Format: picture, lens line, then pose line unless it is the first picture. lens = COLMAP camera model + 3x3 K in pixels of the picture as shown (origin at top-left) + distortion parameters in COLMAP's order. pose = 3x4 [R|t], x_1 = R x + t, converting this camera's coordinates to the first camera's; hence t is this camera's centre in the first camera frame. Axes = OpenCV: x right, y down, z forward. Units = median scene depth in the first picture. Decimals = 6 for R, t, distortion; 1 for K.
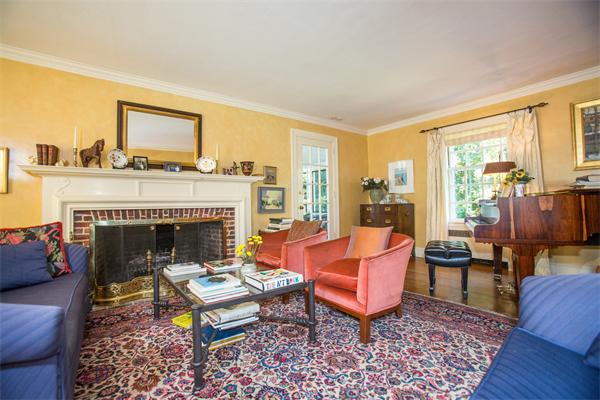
lens RADIAL K [[268.8, 0, 300.0], [0, 268.8, 200.0], [0, 0, 1]] dist [-0.073594, 0.027907]
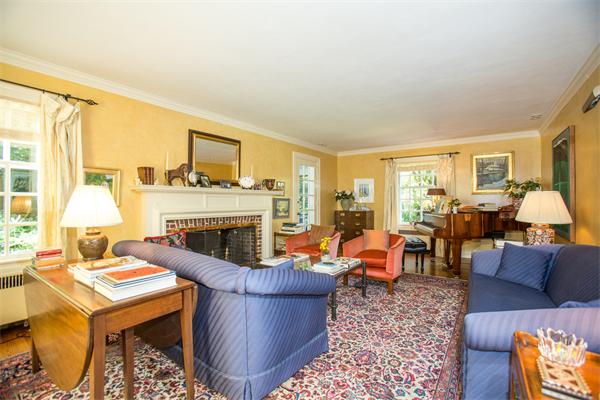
lens RADIAL K [[268.8, 0, 300.0], [0, 268.8, 200.0], [0, 0, 1]] dist [-0.073594, 0.027907]
pose [[0.957065, 0.019337, 0.289228, -0.461774], [-0.022028, 0.999739, 0.006052, -0.057631], [-0.289036, -0.012163, 0.957241, -0.293157]]
